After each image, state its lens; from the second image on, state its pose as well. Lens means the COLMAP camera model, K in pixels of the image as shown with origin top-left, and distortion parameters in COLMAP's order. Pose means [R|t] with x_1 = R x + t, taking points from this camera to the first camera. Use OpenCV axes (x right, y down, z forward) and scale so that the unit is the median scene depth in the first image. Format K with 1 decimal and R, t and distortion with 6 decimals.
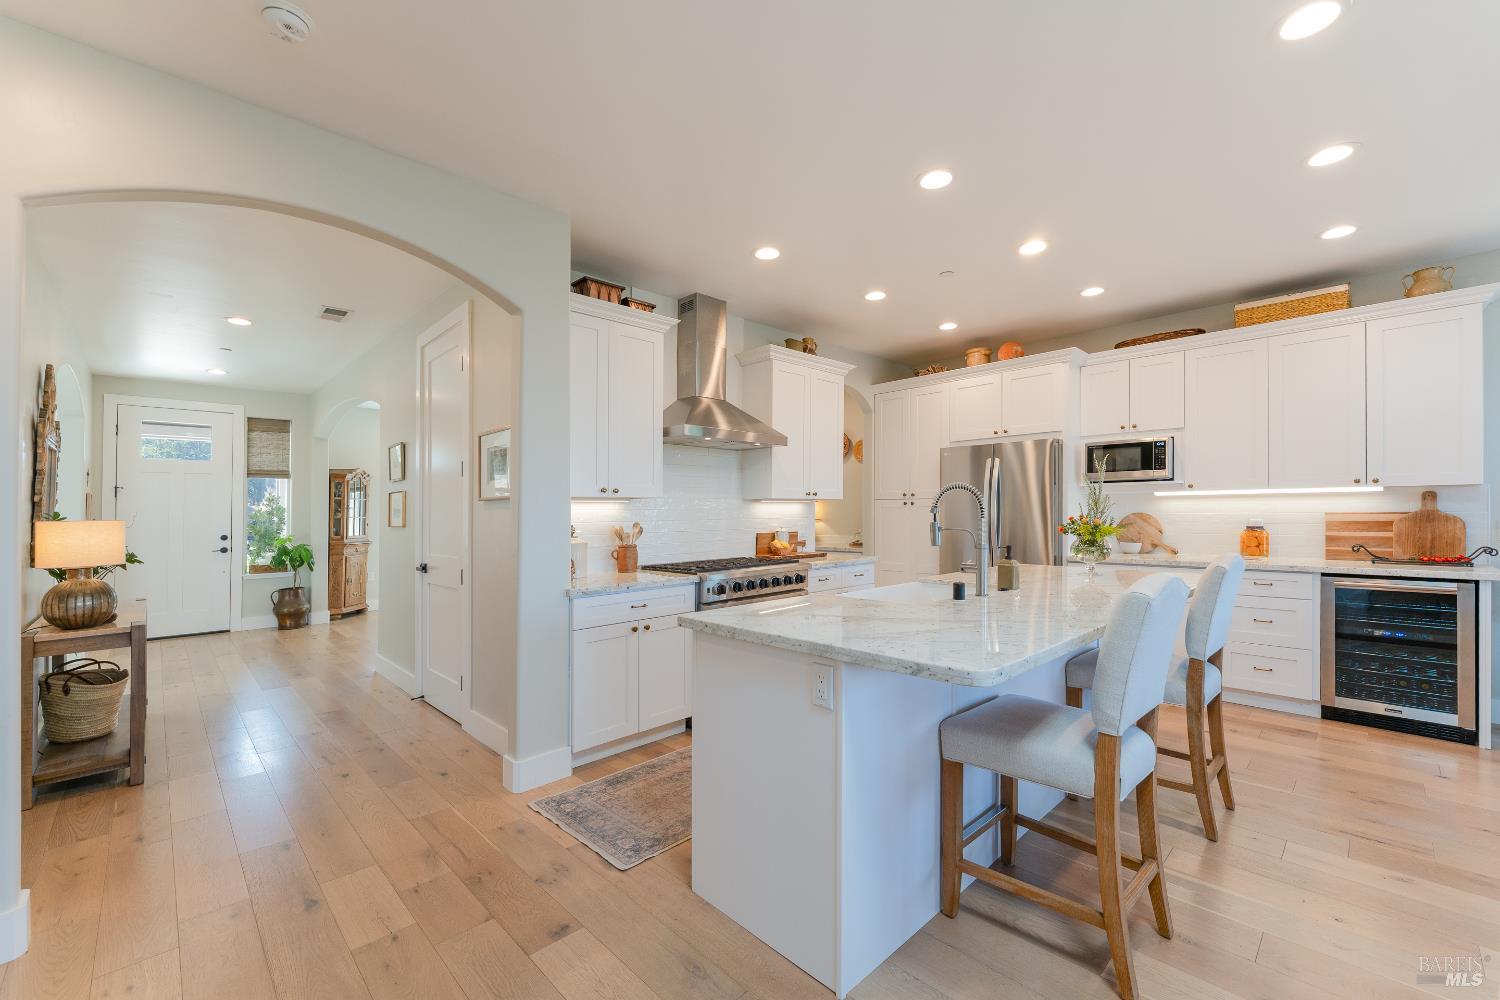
lens RADIAL K [[609.6, 0, 741.9], [0, 609.6, 502.5], [0, 0, 1]] dist [0.001437, -0.000751]
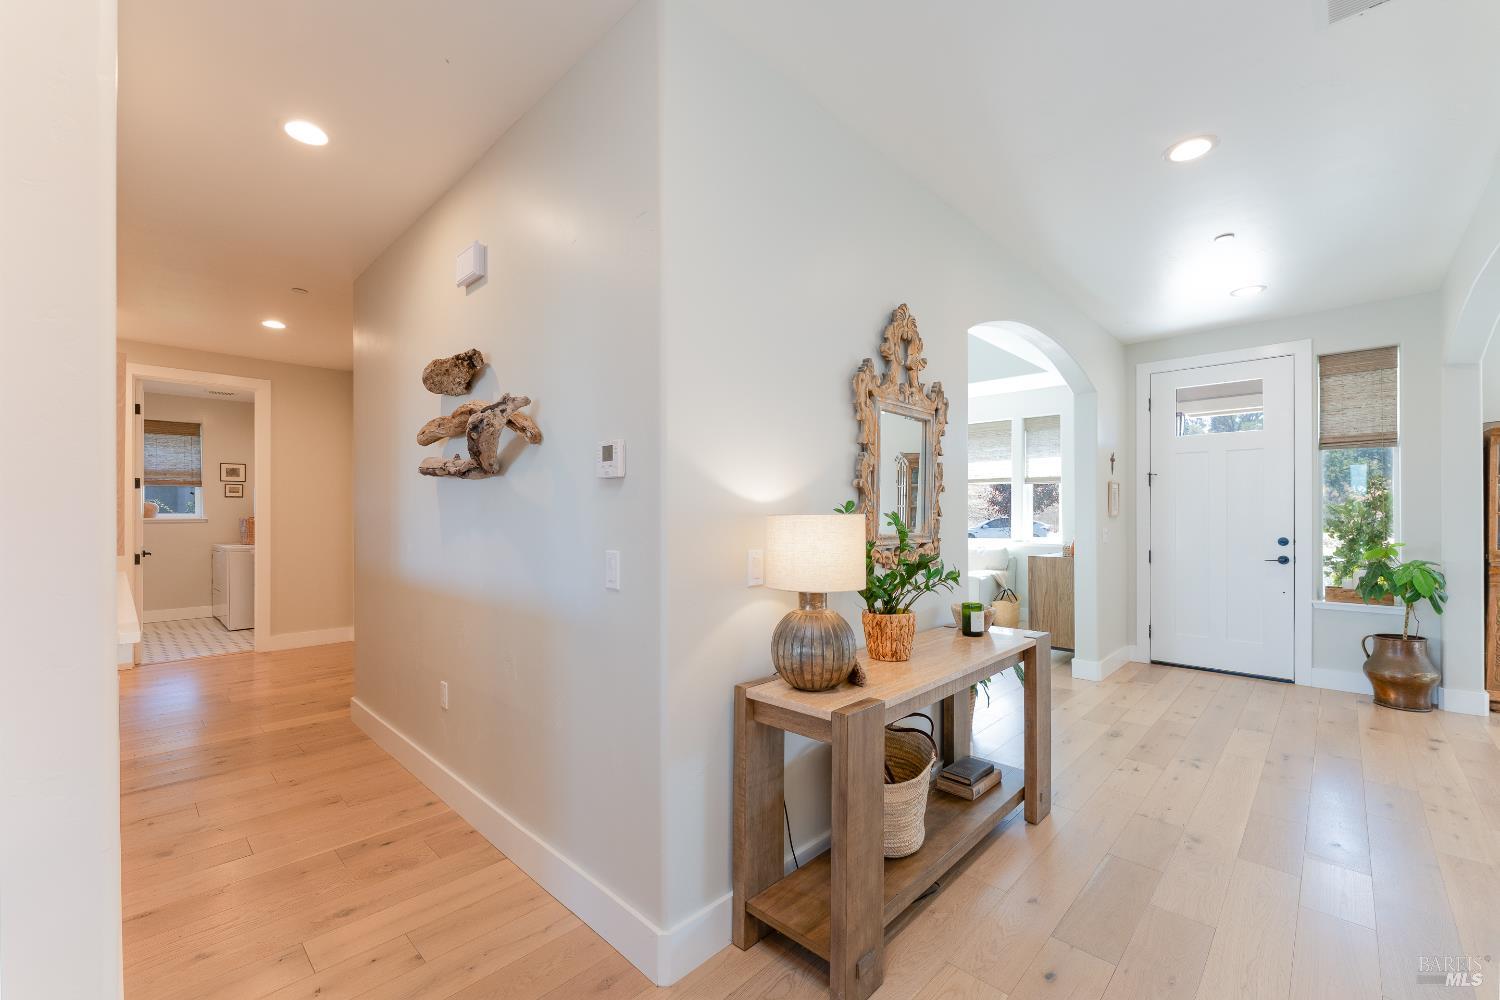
lens RADIAL K [[609.6, 0, 745.9], [0, 609.6, 504.8], [0, 0, 1]] dist [0.001437, -0.000751]
pose [[0.043758, -0.002305, -0.999039, -0.148846], [0.016069, 0.999870, -0.001603, 0.006428], [0.998913, -0.015983, 0.043790, 0.279196]]
